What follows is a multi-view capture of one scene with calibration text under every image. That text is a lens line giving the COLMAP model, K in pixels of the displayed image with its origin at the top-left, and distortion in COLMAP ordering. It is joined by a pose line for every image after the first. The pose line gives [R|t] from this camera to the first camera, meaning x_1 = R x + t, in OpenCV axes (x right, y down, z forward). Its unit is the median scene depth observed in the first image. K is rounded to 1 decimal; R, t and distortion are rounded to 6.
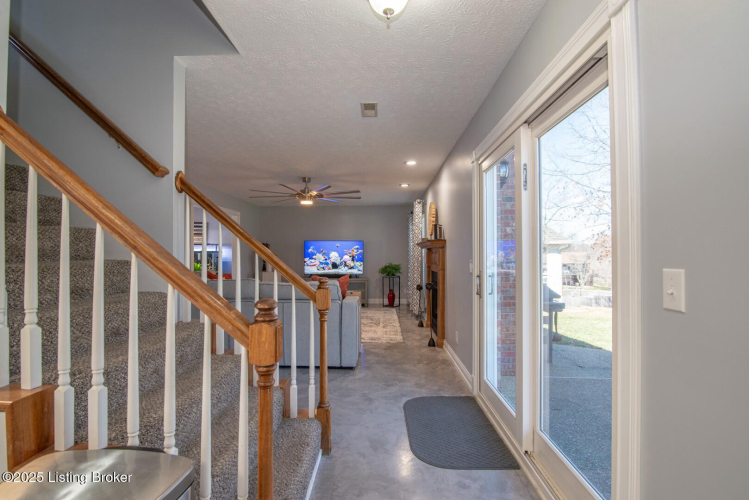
lens RADIAL K [[344.8, 0, 372.9], [0, 344.8, 247.1], [0, 0, 1]] dist [-0.016036, 0.000062]
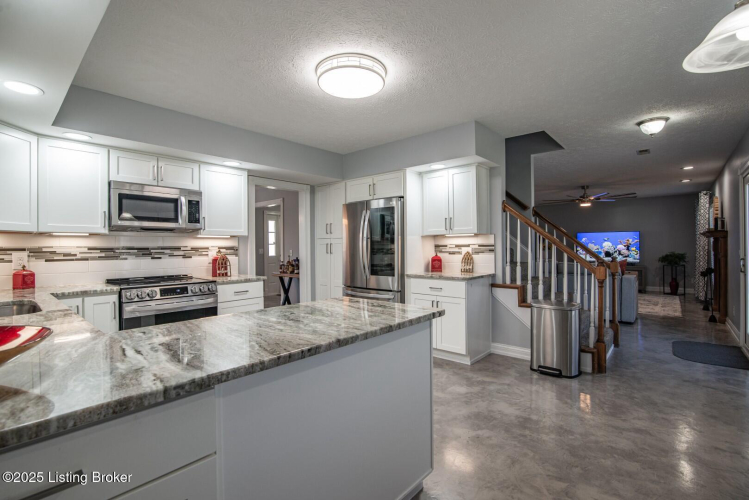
lens RADIAL K [[344.8, 0, 372.9], [0, 344.8, 247.1], [0, 0, 1]] dist [-0.016036, 0.000062]
pose [[0.770561, -0.005232, -0.637345, 0.013035], [0.022482, 0.999567, 0.018976, -0.010522], [0.636970, -0.028951, 0.770345, -0.476942]]
